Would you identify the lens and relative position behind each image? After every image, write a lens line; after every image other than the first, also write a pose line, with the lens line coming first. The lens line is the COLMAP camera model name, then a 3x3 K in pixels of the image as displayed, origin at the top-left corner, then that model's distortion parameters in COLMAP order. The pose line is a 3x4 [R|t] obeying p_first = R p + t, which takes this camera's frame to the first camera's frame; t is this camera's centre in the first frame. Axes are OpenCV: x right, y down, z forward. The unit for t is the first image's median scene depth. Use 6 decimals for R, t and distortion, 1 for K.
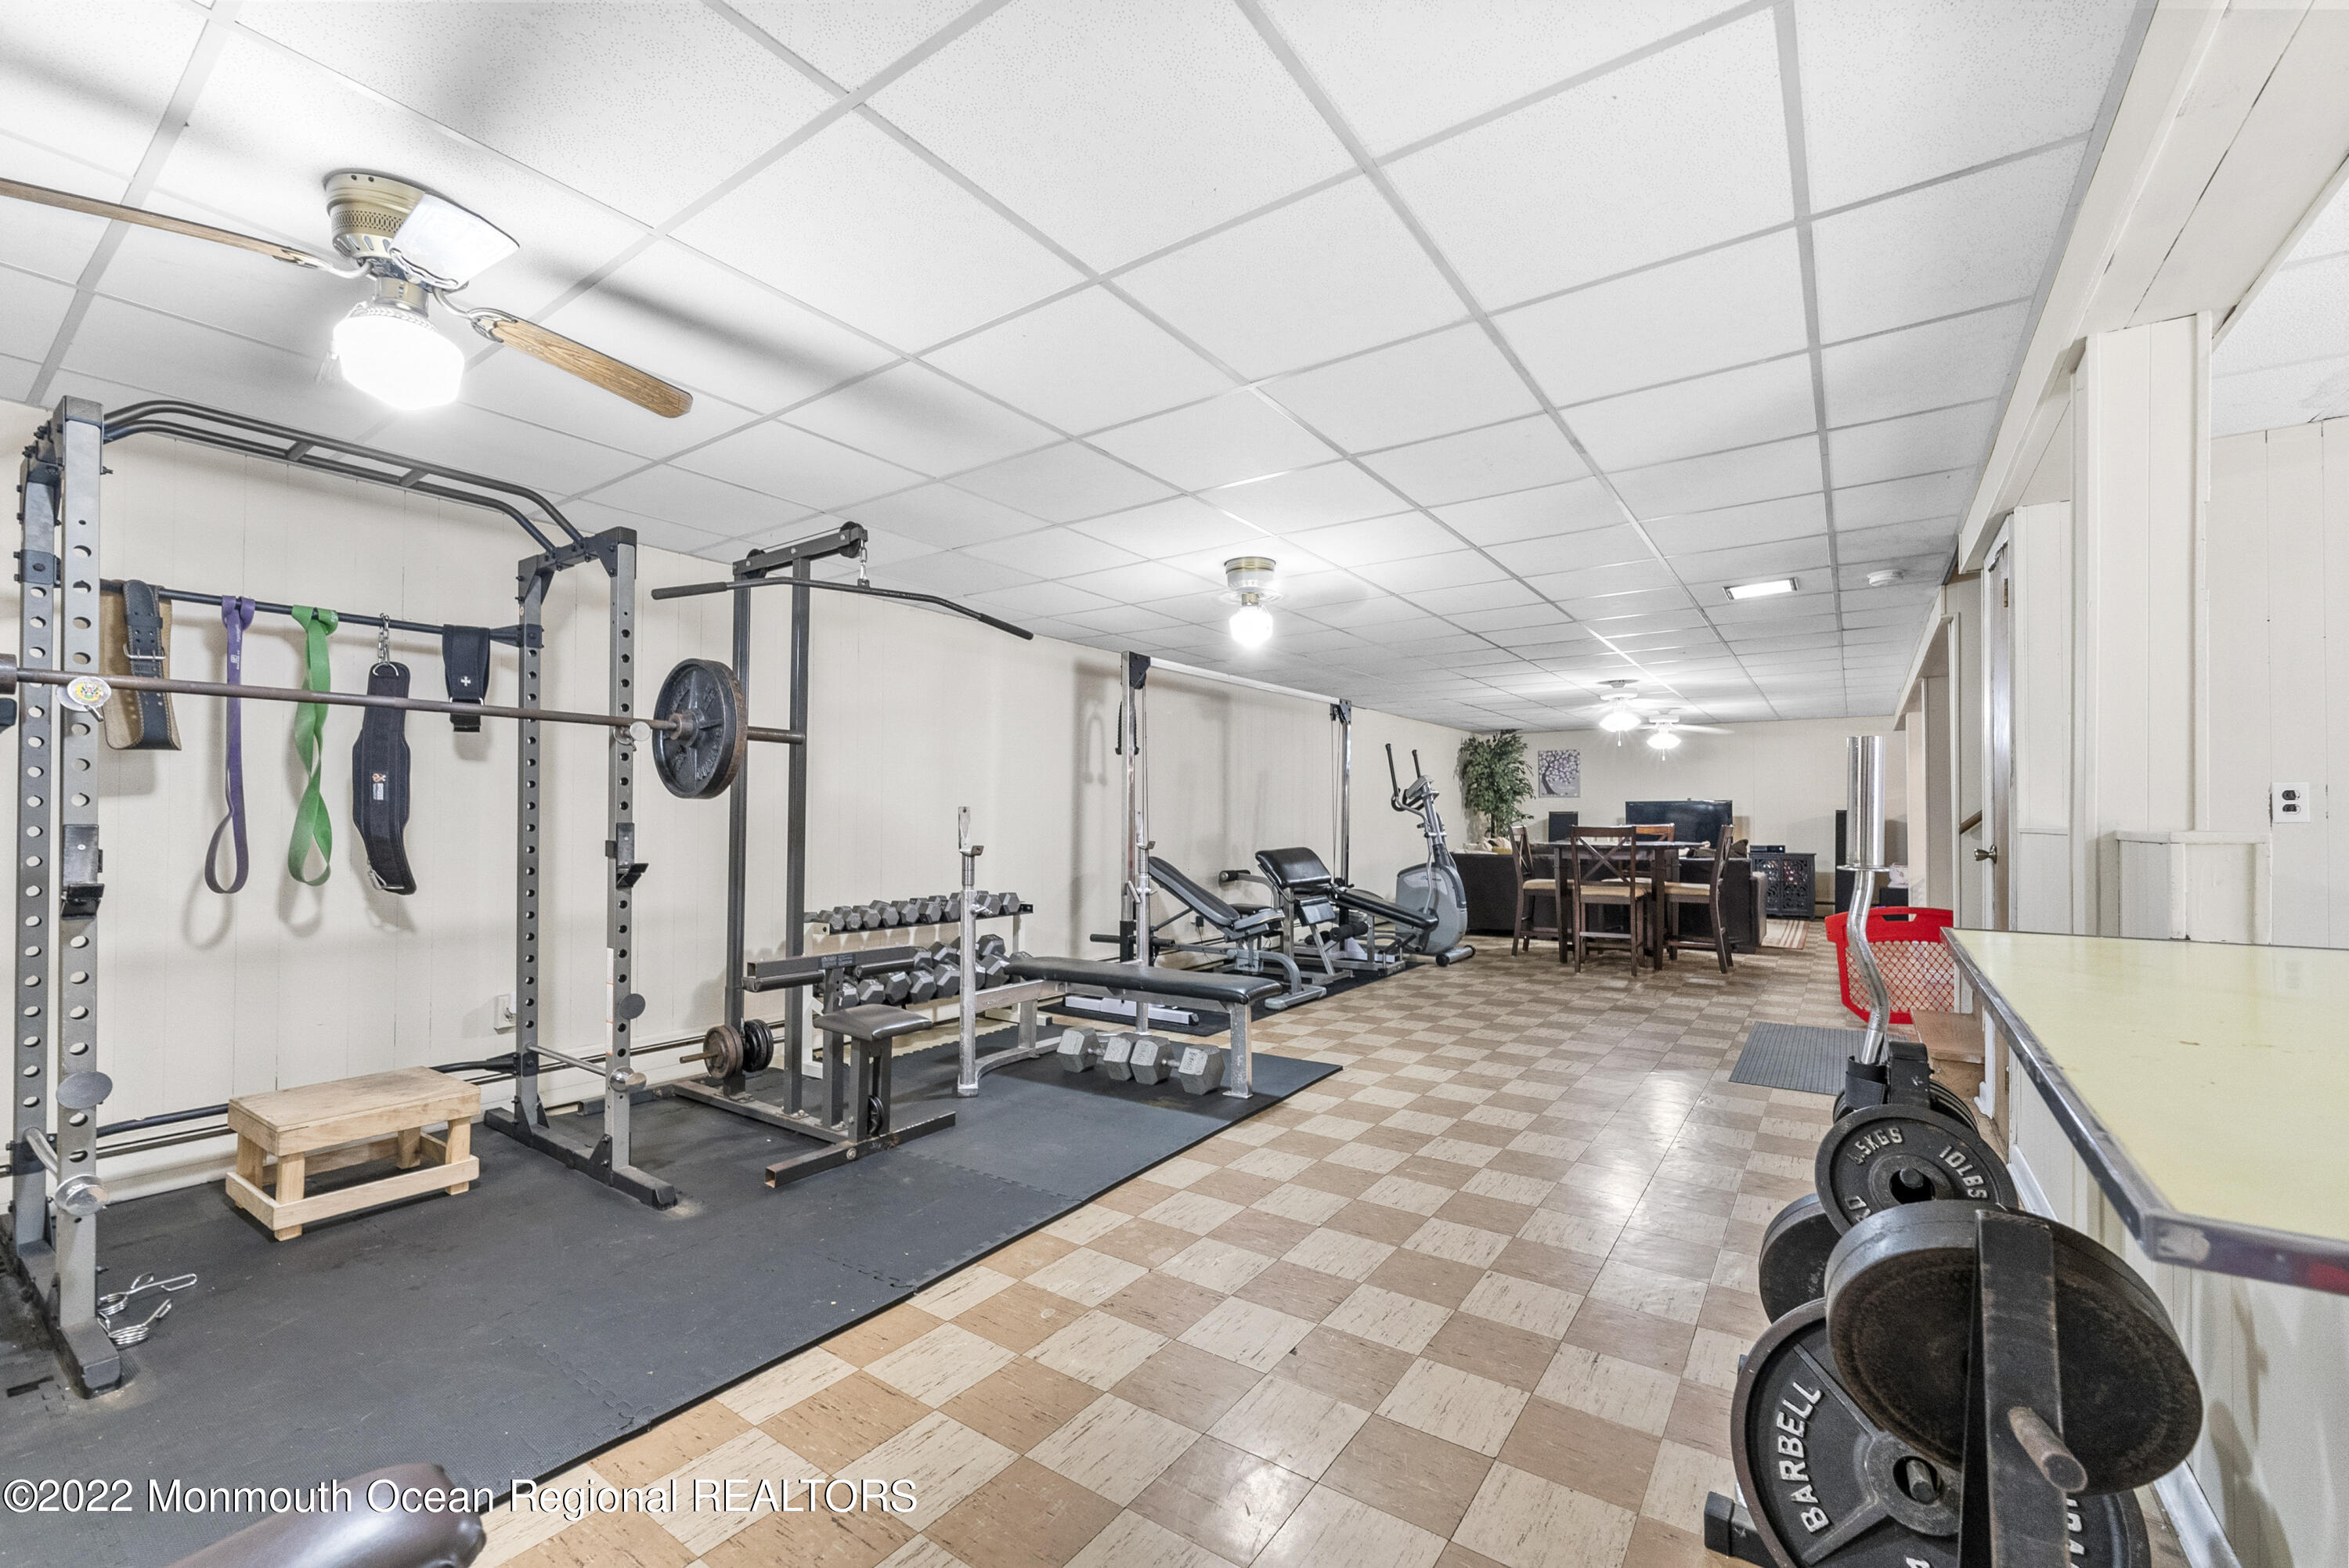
lens RADIAL K [[977.6, 0, 1182.7], [0, 977.6, 788.0], [0, 0, 1]] dist [-0.006855, 0.000409]
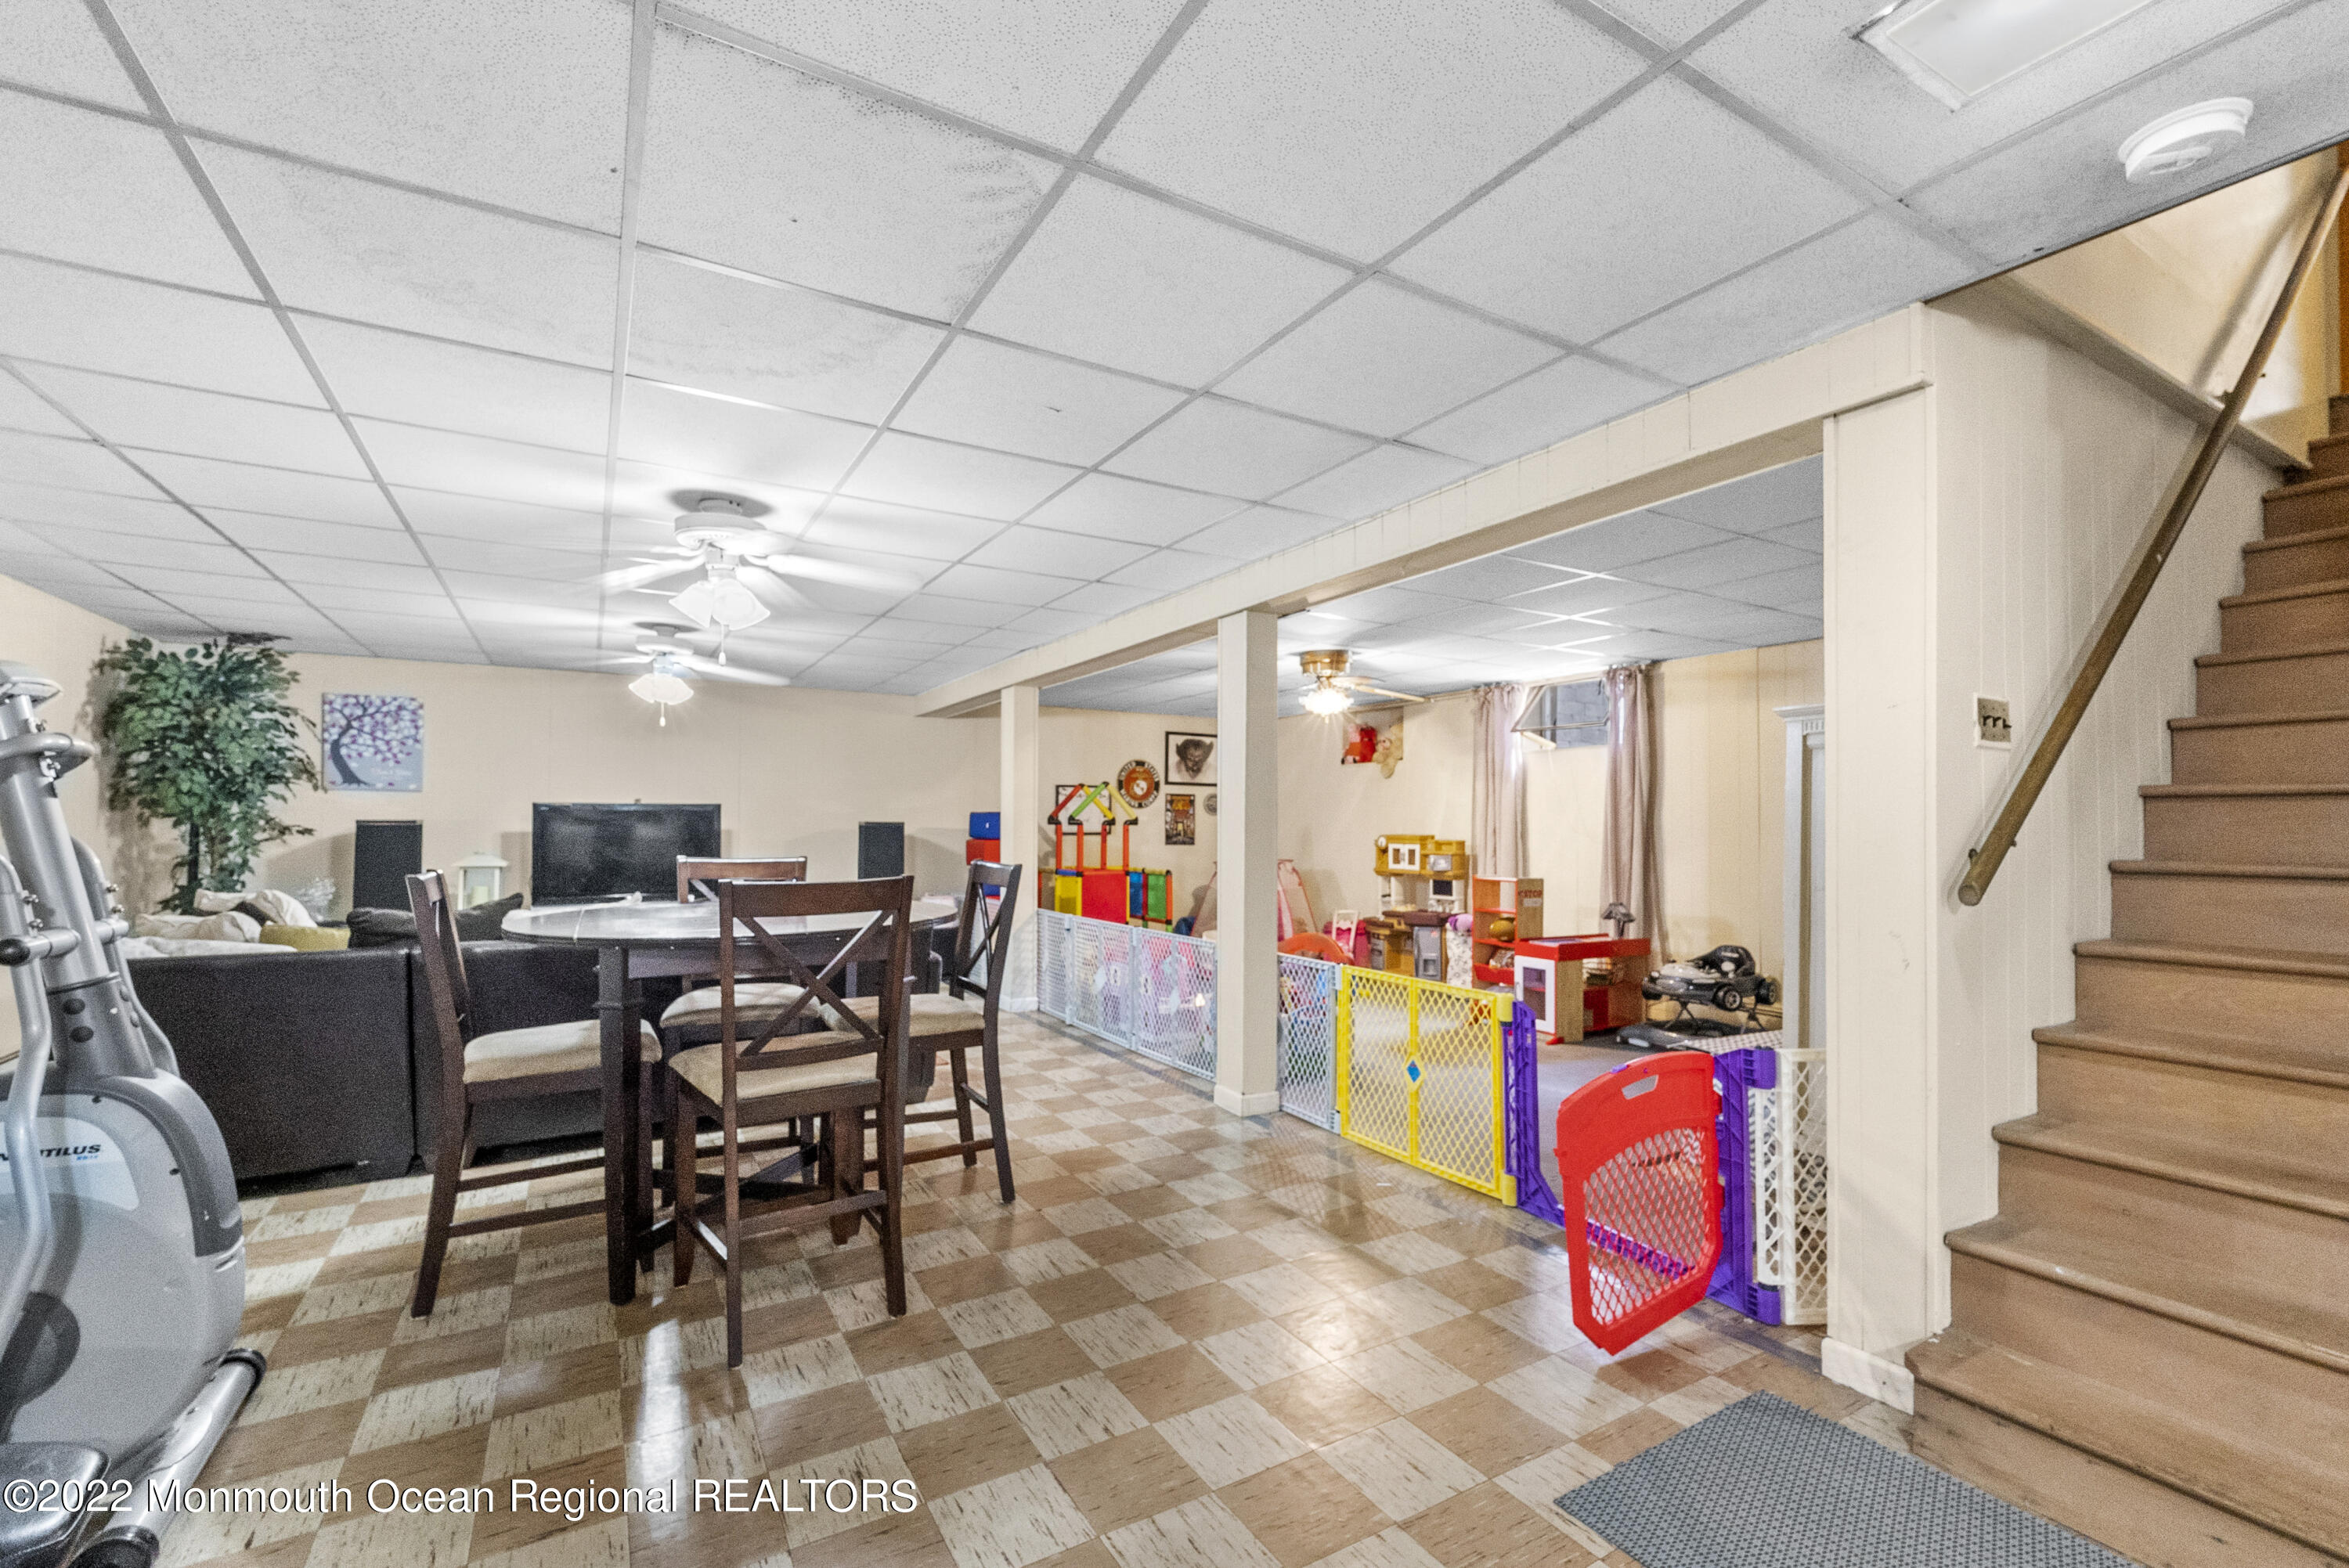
lens RADIAL K [[977.6, 0, 1163.4], [0, 977.6, 802.0], [0, 0, 1]] dist [-0.006855, 0.000409]
pose [[0.412438, 0.019358, 0.910780, 0.102827], [-0.029685, 0.999529, -0.007802, 0.007406], [-0.910502, -0.023819, 0.412819, 0.436134]]
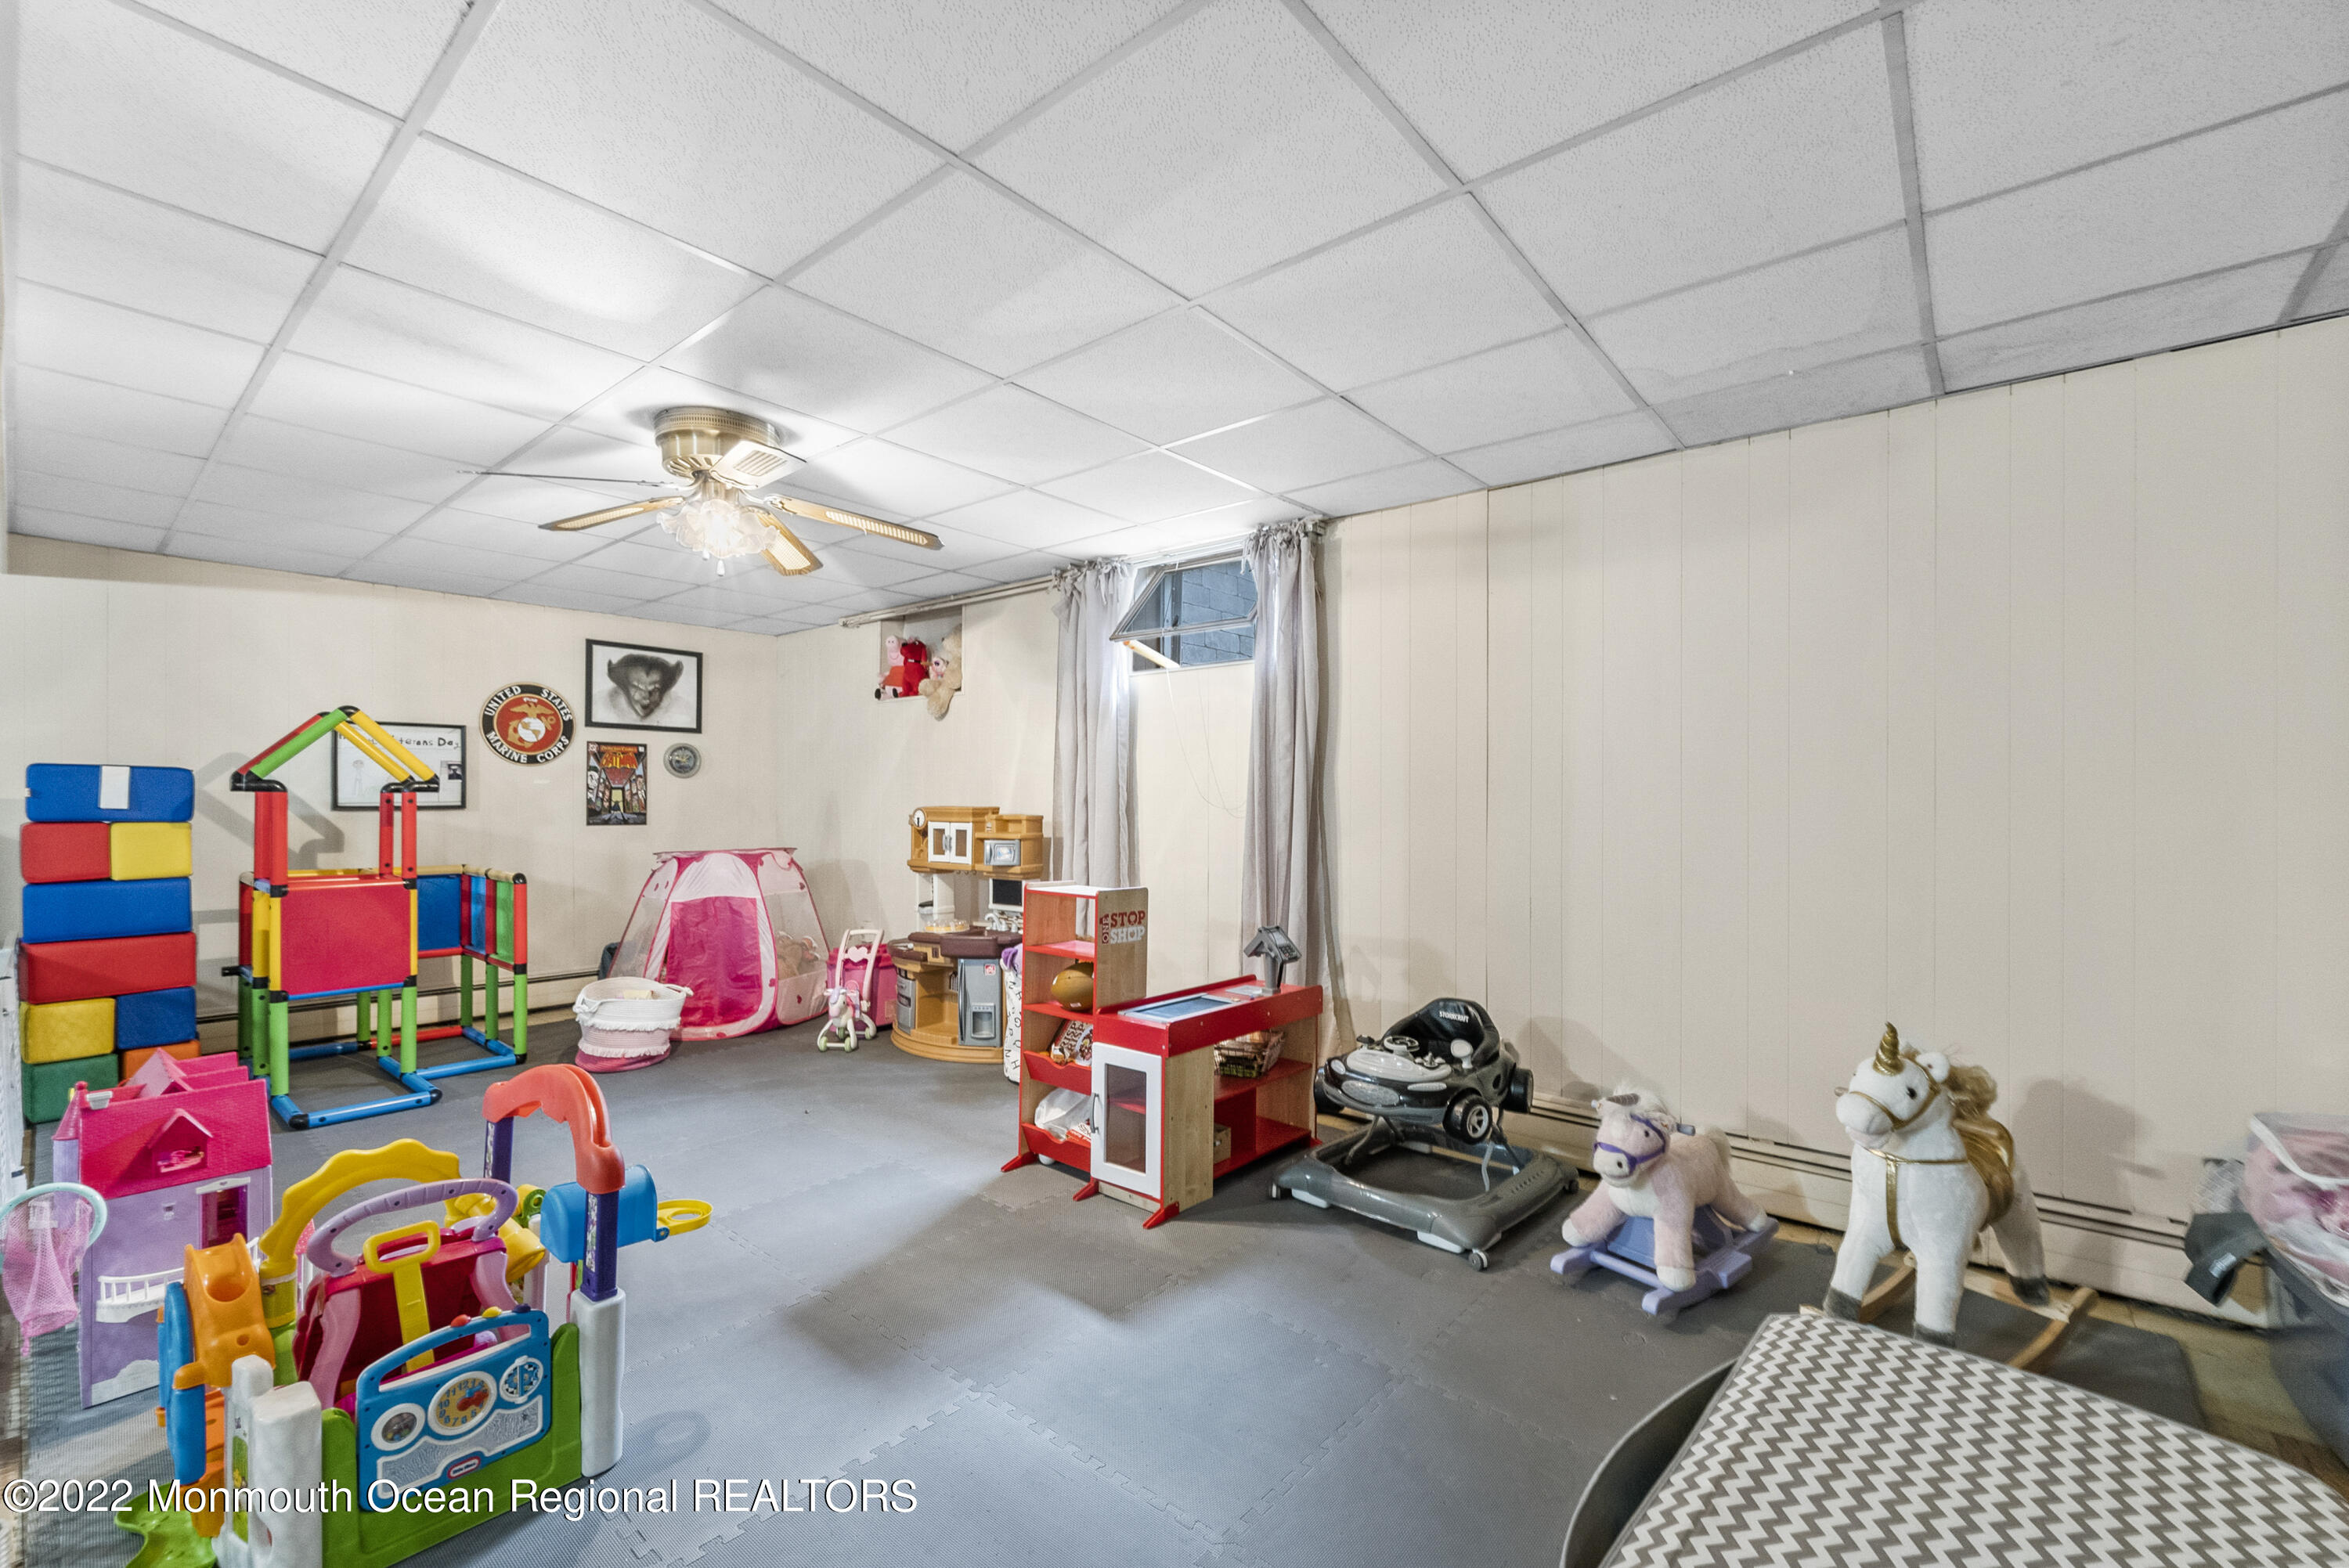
lens RADIAL K [[977.6, 0, 1156.1], [0, 977.6, 785.0], [0, 0, 1]] dist [-0.006855, 0.000409]
pose [[0.086195, 0.007079, 0.996253, 0.344538], [-0.030013, 0.999539, -0.004506, 0.009444], [-0.995826, -0.029512, 0.086368, 0.439138]]
